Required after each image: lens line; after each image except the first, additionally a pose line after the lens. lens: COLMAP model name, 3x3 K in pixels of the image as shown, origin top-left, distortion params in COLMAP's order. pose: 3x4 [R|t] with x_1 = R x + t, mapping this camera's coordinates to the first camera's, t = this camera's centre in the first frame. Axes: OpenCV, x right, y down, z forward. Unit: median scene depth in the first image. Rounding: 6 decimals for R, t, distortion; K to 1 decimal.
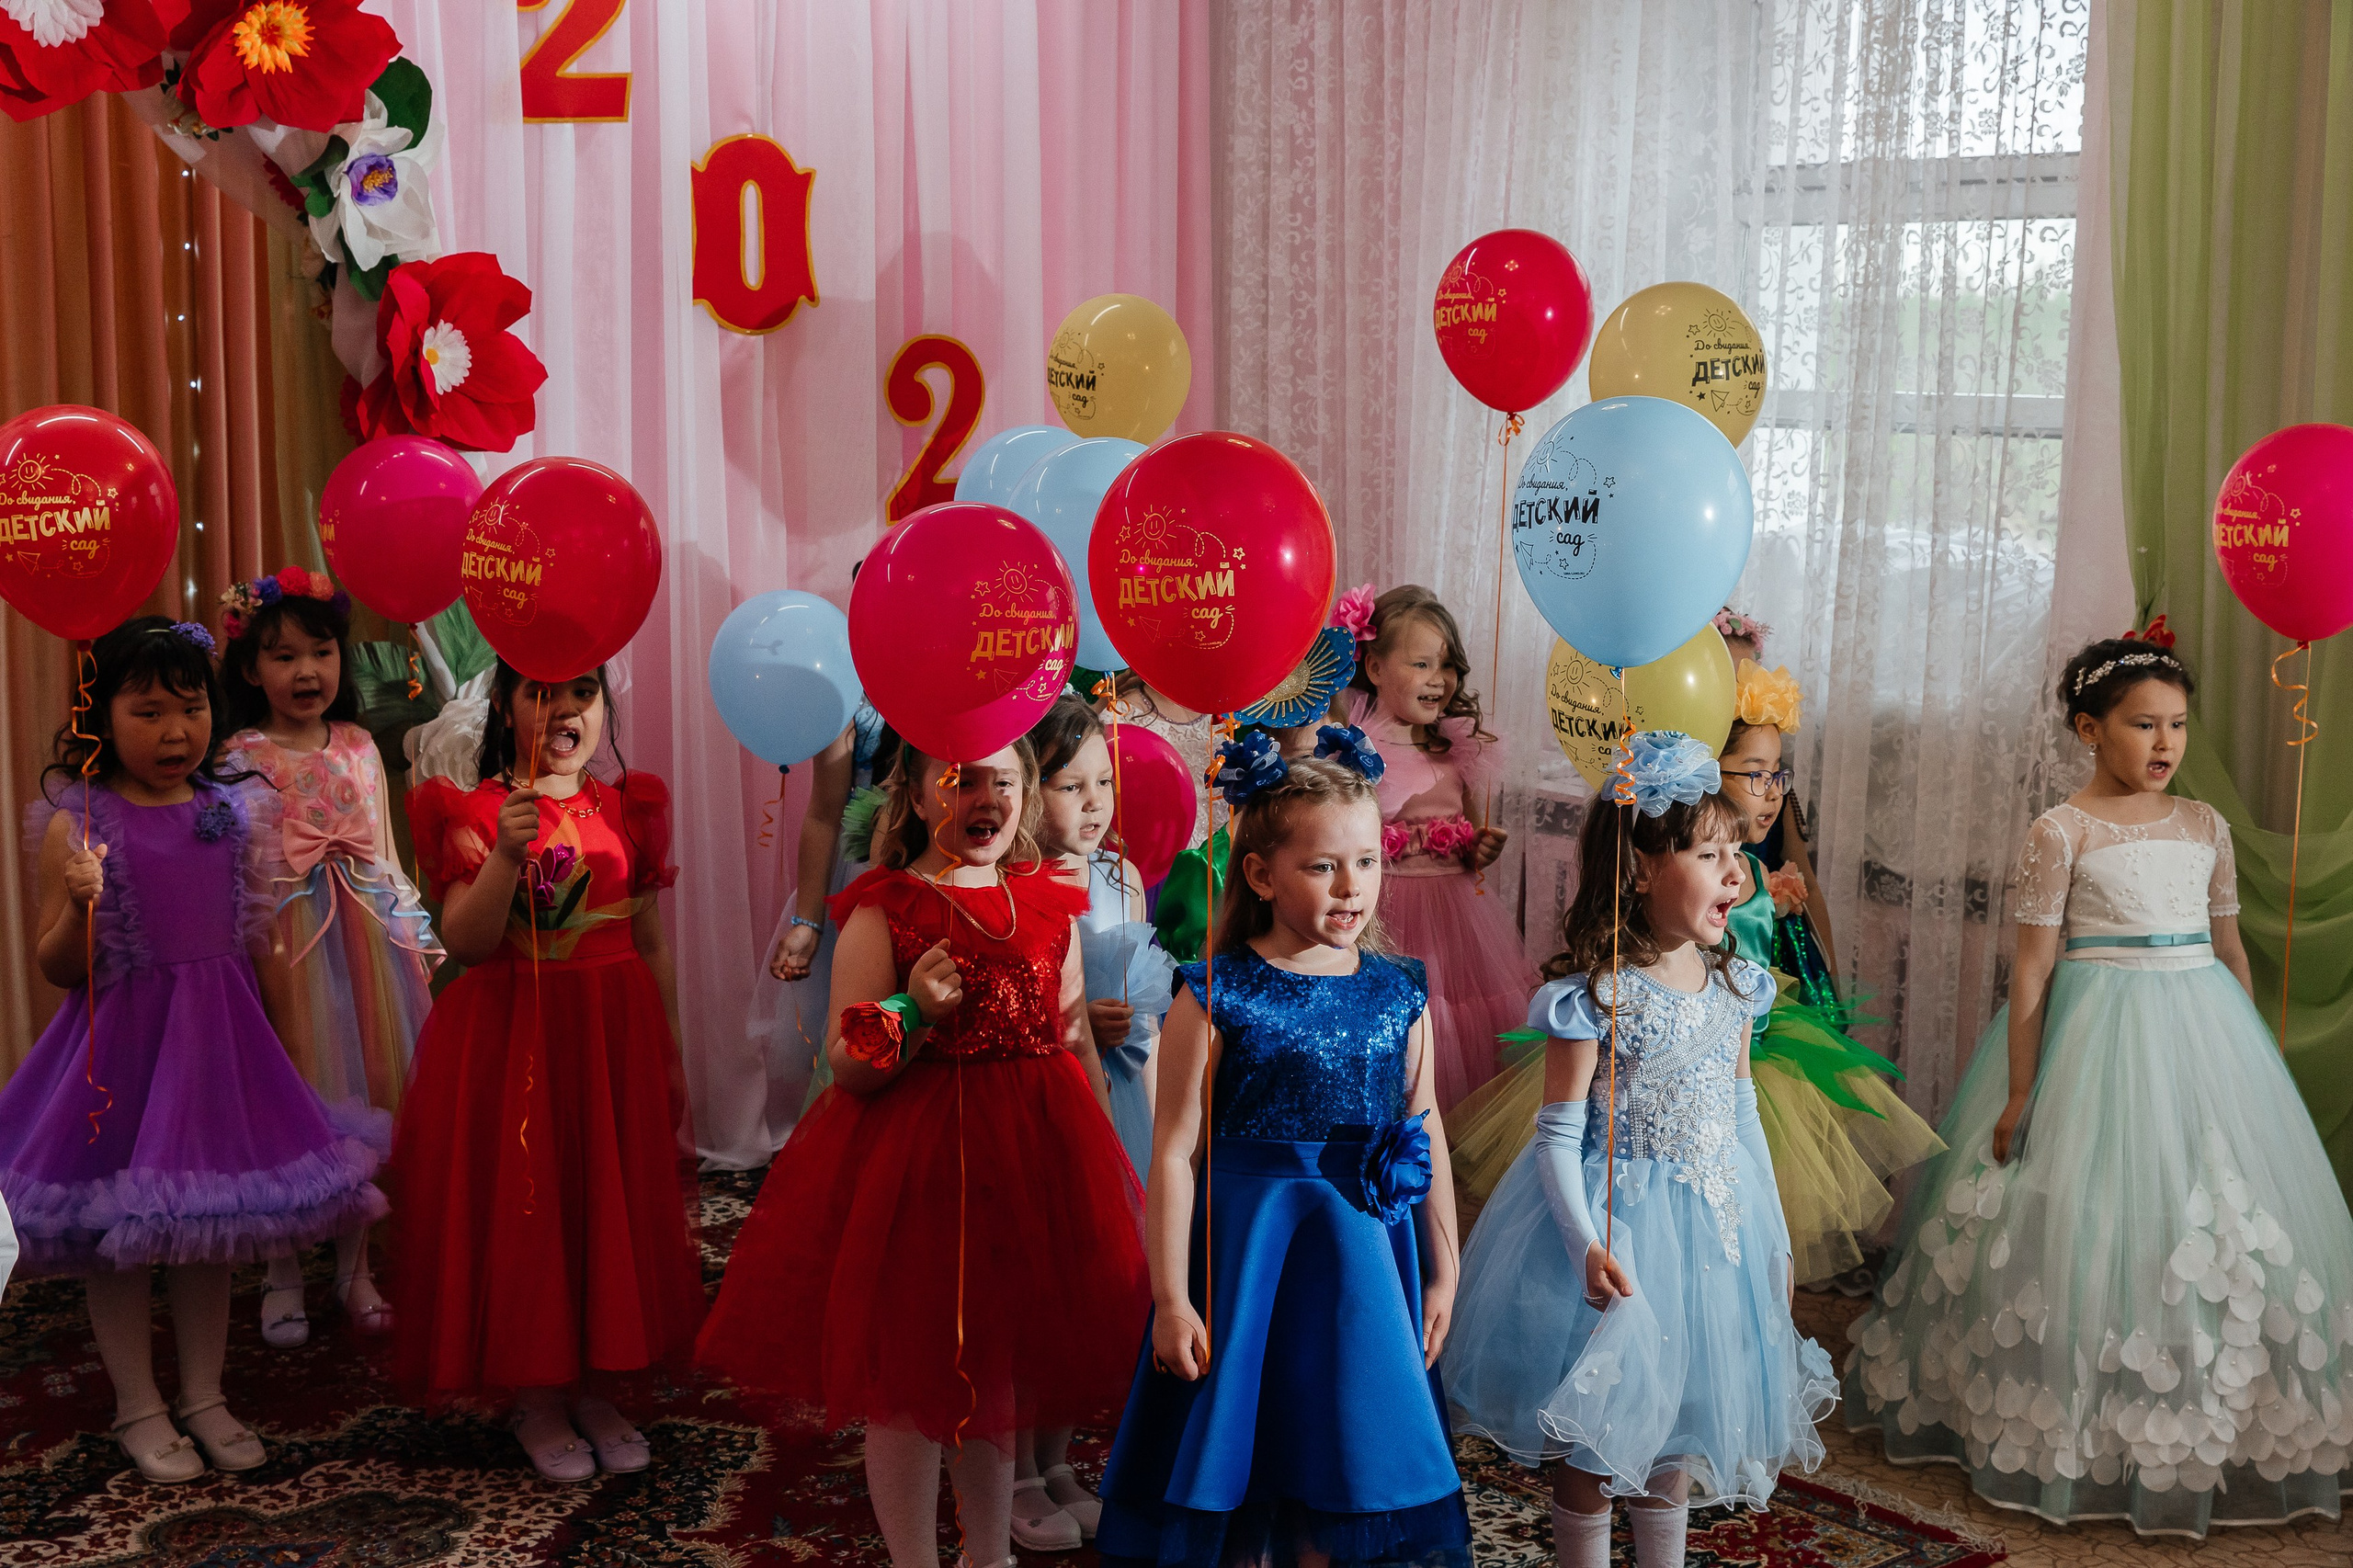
lens RADIAL K [[3114.1, 0, 1174.1], [0, 3114.1, 789.7], [0, 0, 1]] dist [0.017219, 0.000000]
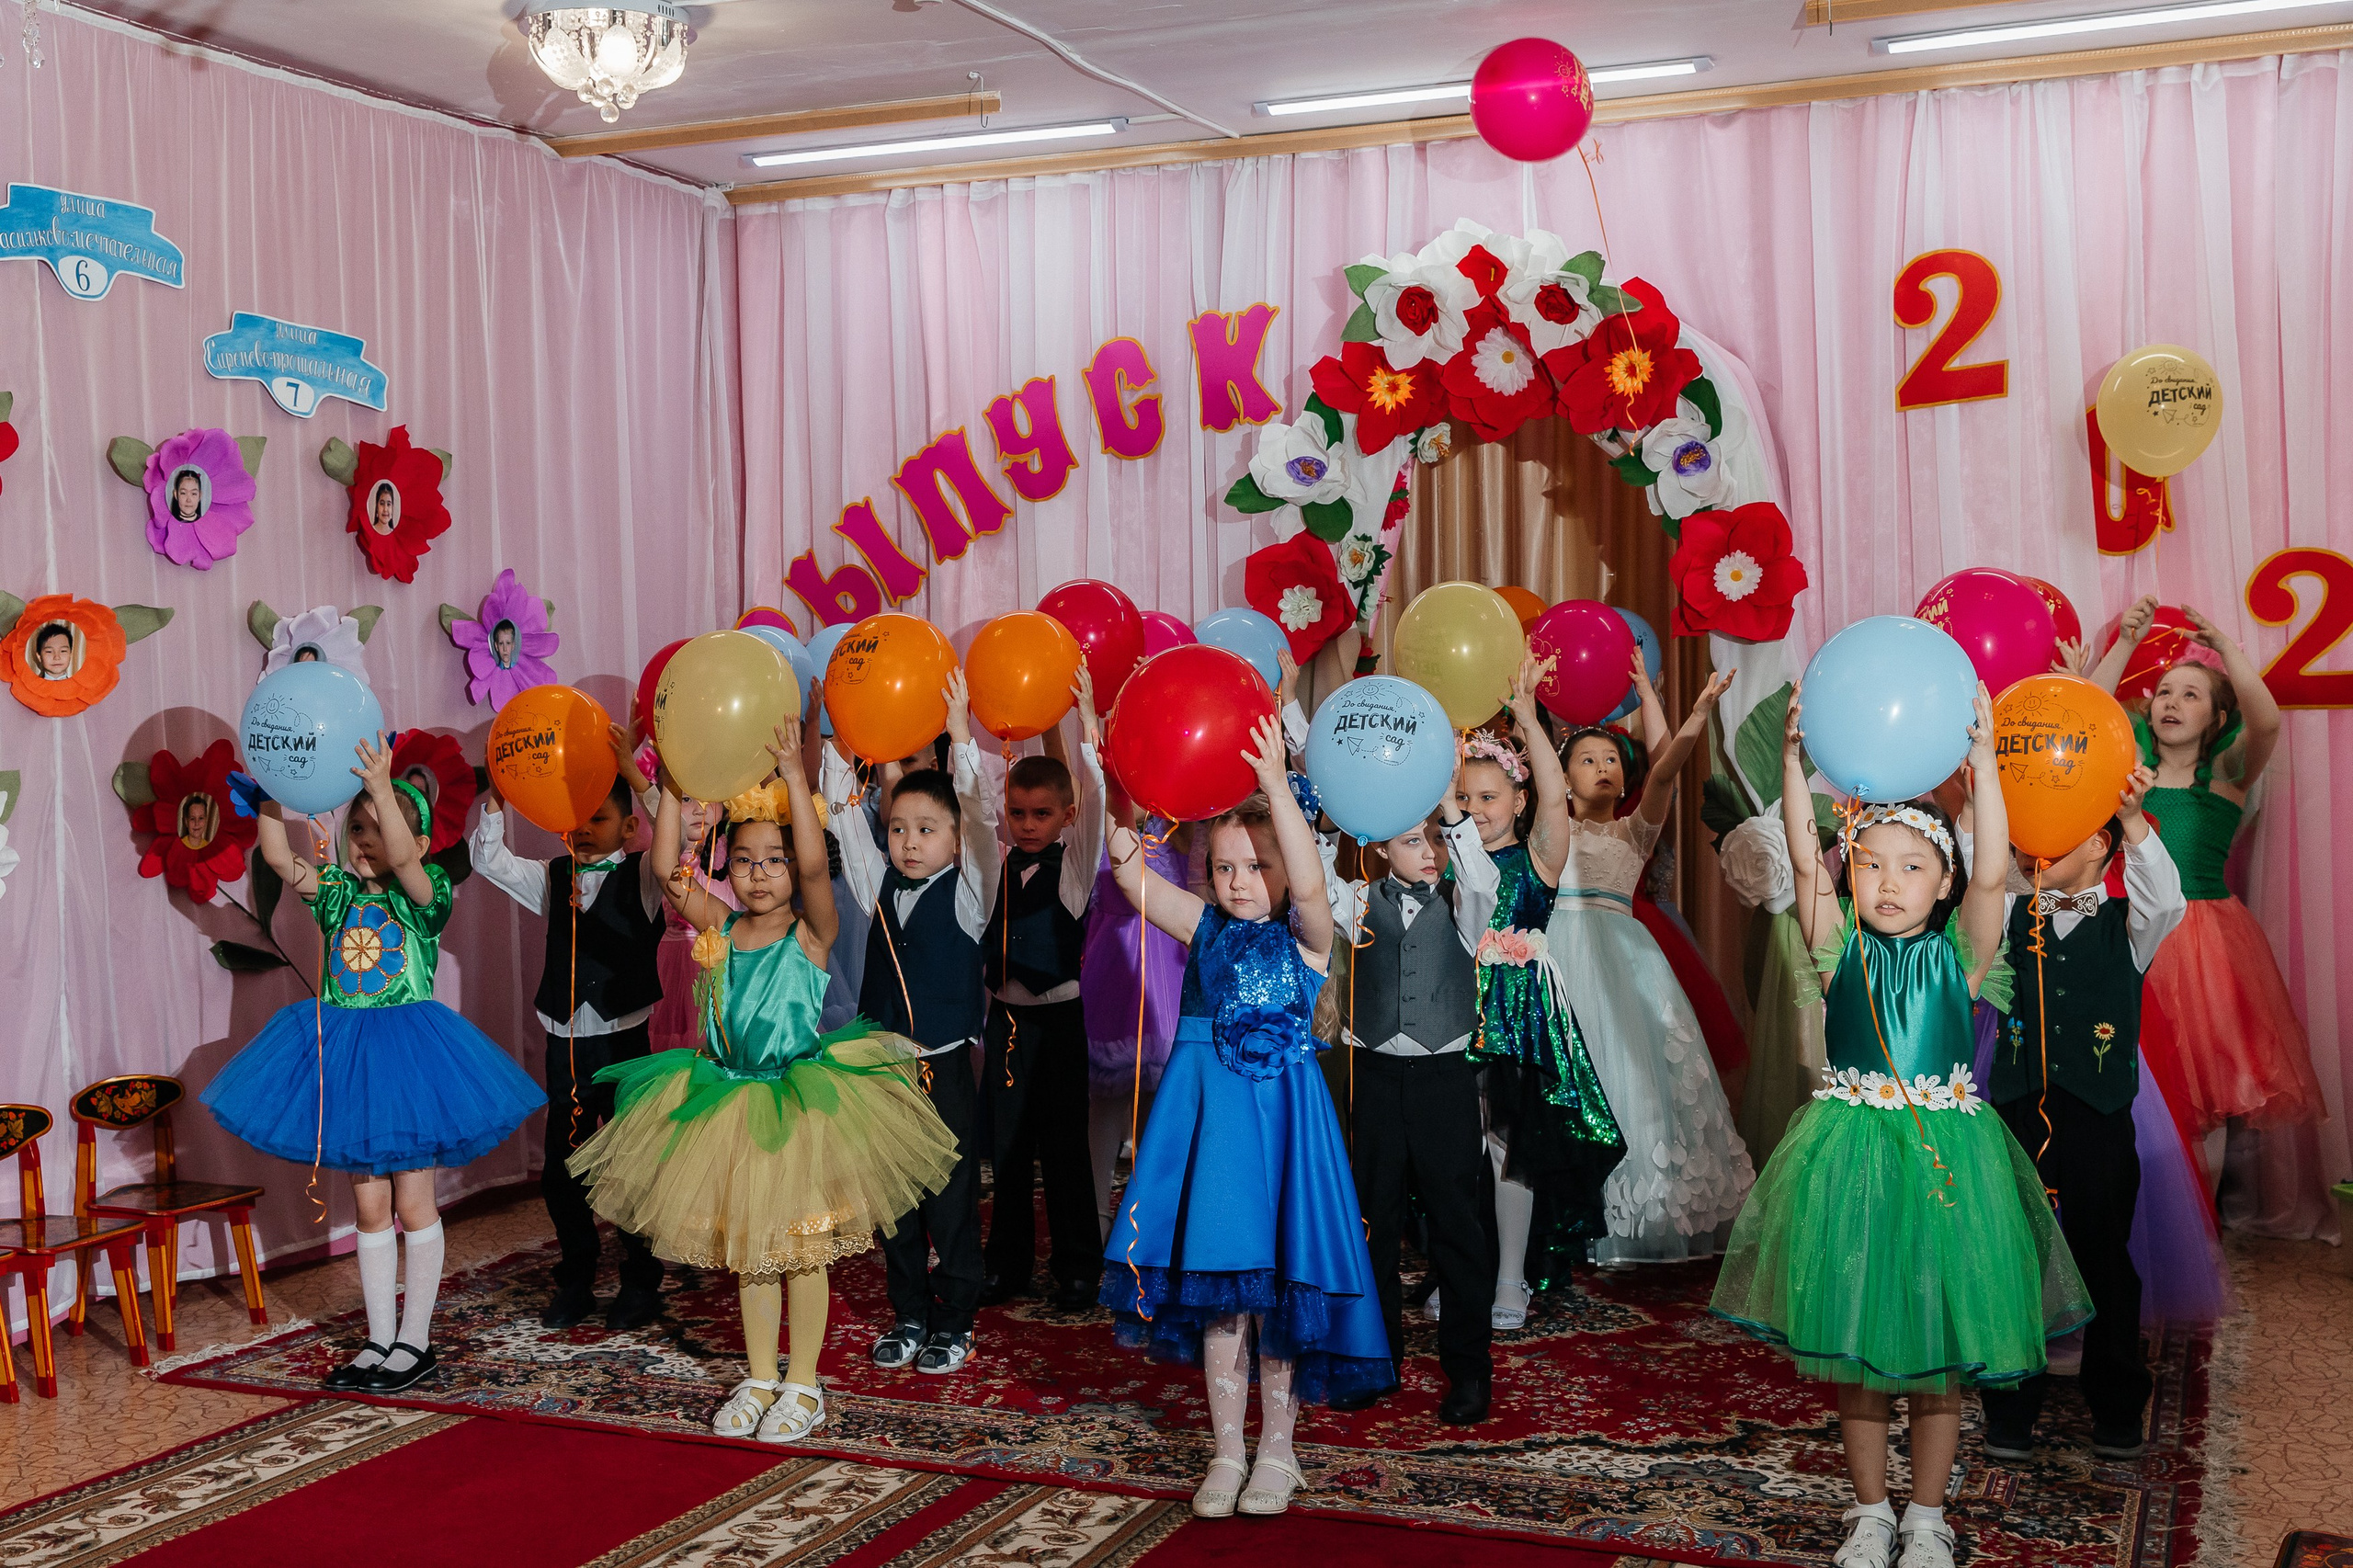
lens RADIAL K [[2666.5, 0, 1169.2], [0, 2666.5, 783.5], [0, 0, 1]] dist [0.009184, 0.000000]
pose [[0.448438, 0.025953, -0.893437, 0.713878], [-0.114275, 0.993040, -0.028512, 0.020678], [0.886479, 0.114883, 0.448282, 0.213504]]
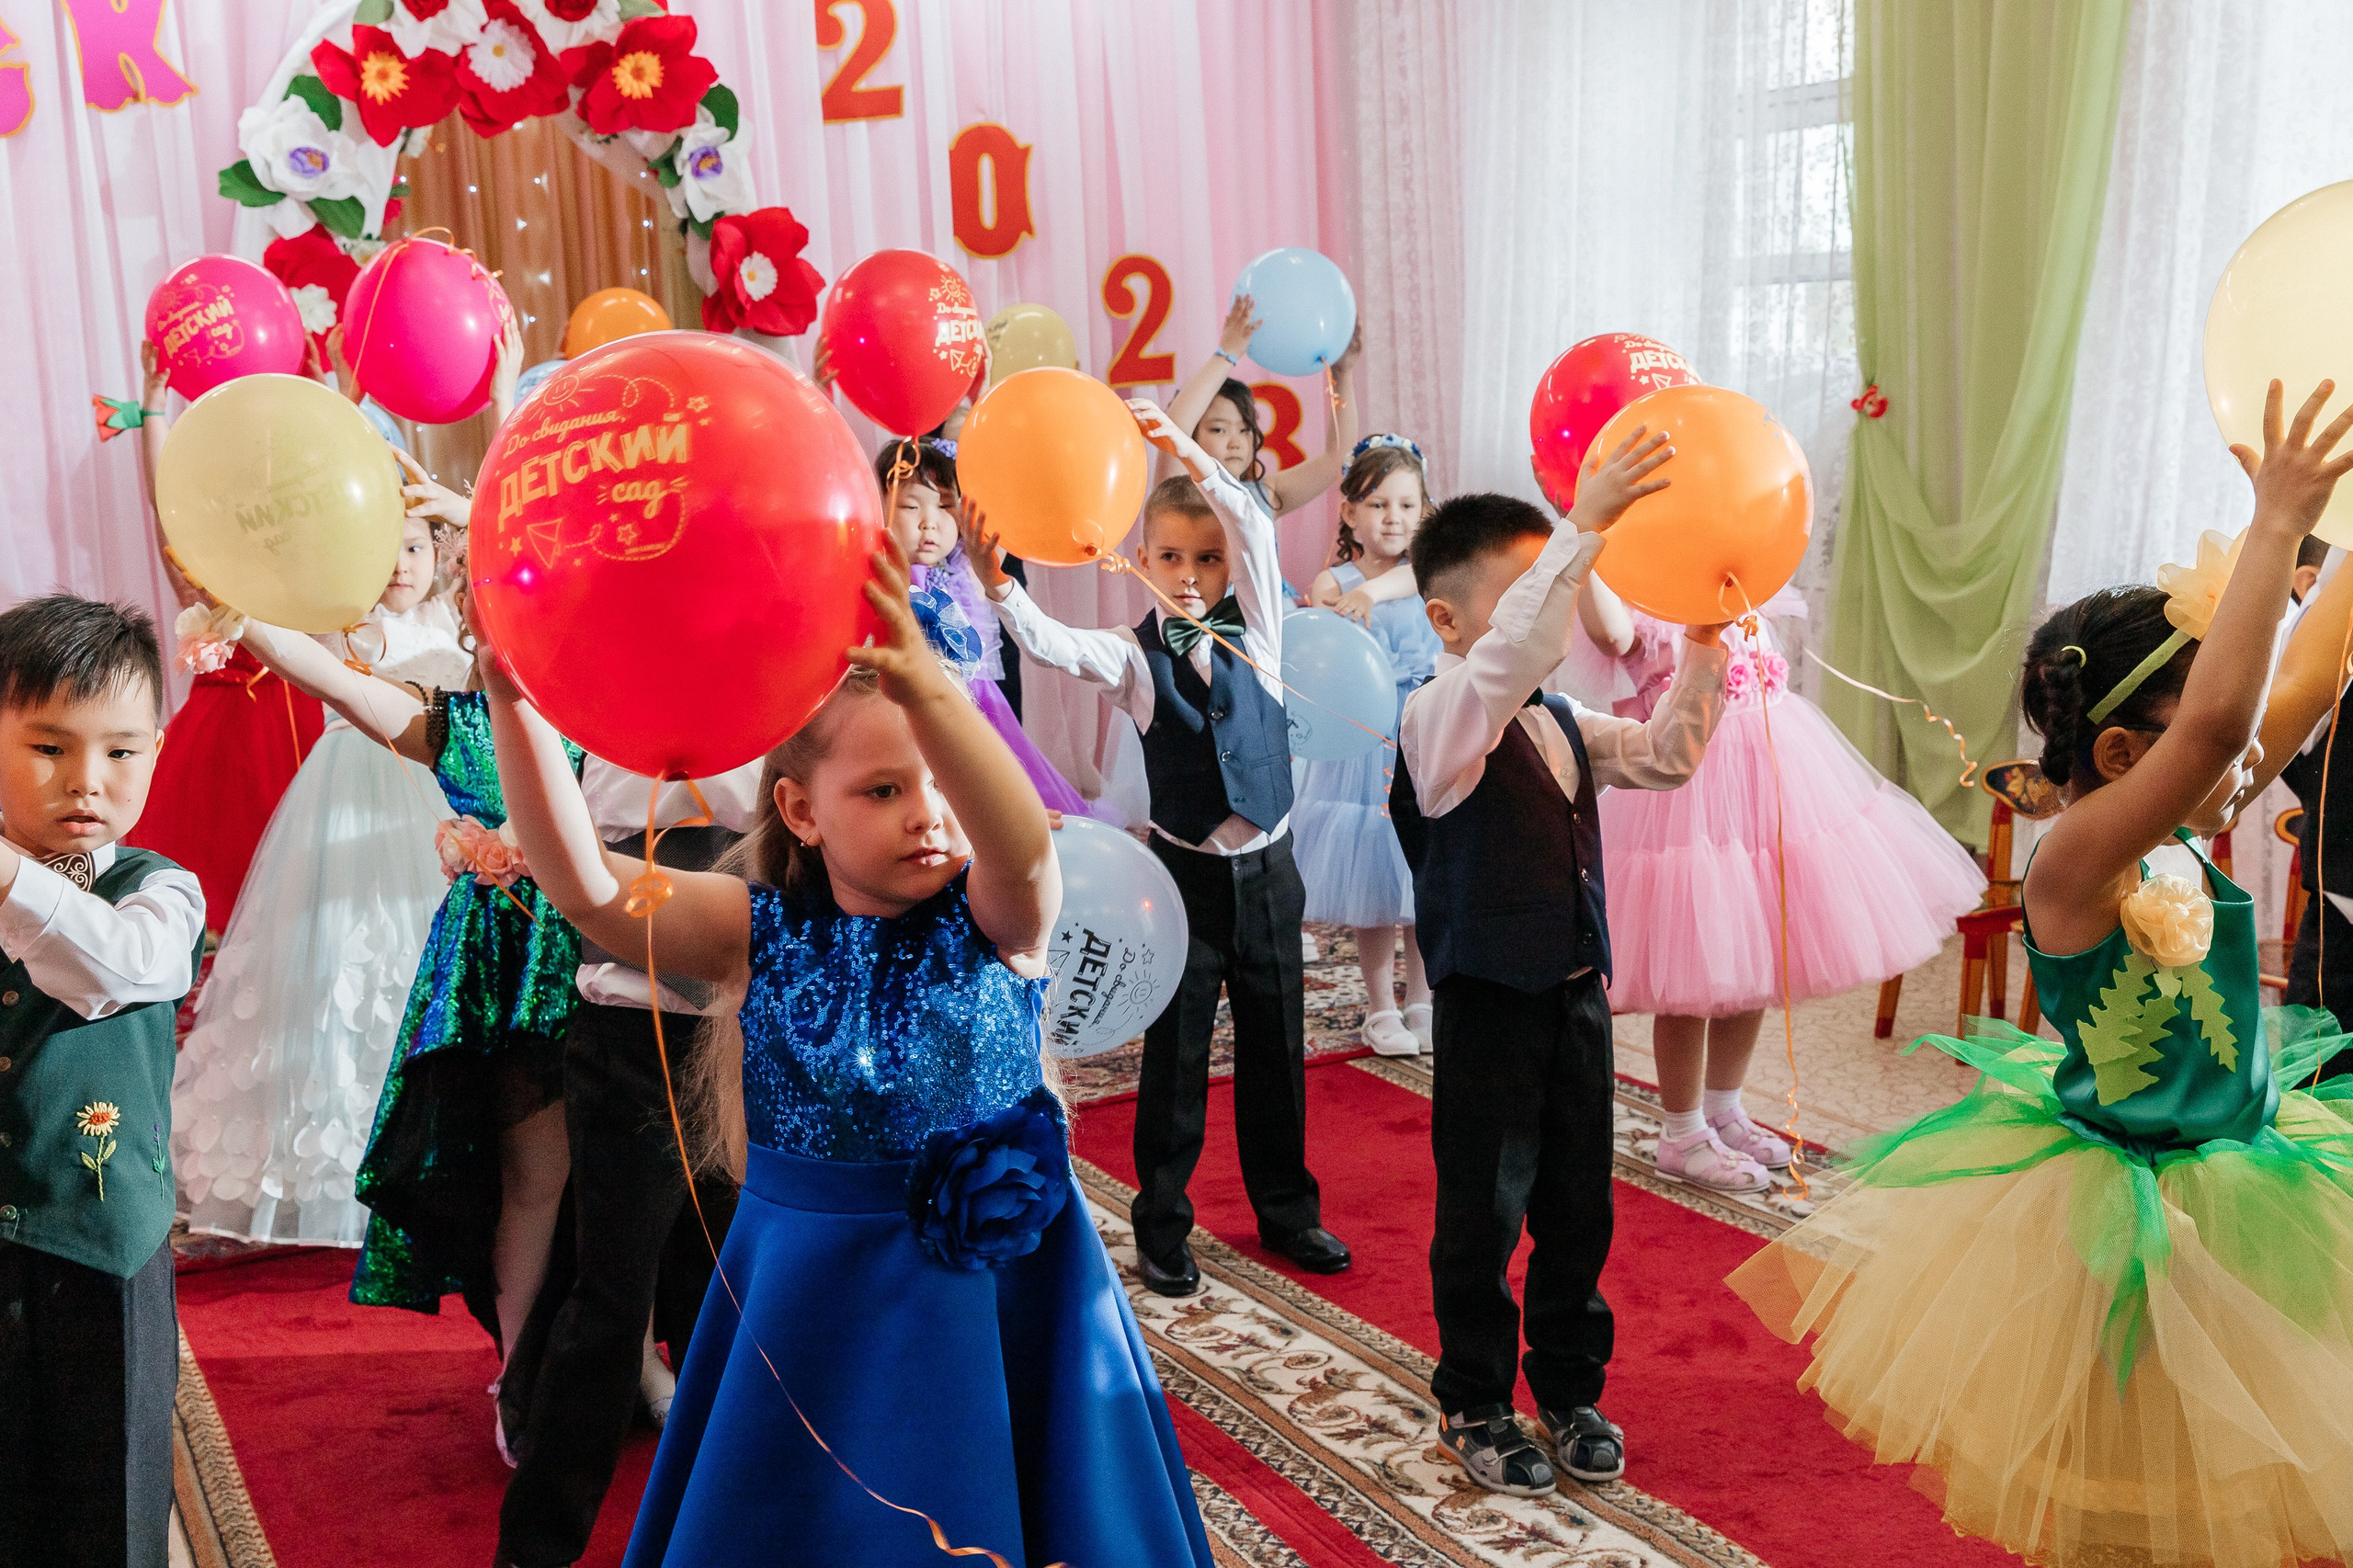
lens RADIAL K [[2766.4, 0, 1166.6], [0, 2766.4, 780.9], [0, 0, 1]] dist [0.031928, 0.000000]
pose [[0.973217, -0.013369, -0.229501, 0.261840], [0.016976, 0.999761, 0.013749, 0.091304], [0.229263, -0.017276, 0.973211, -0.281324]]
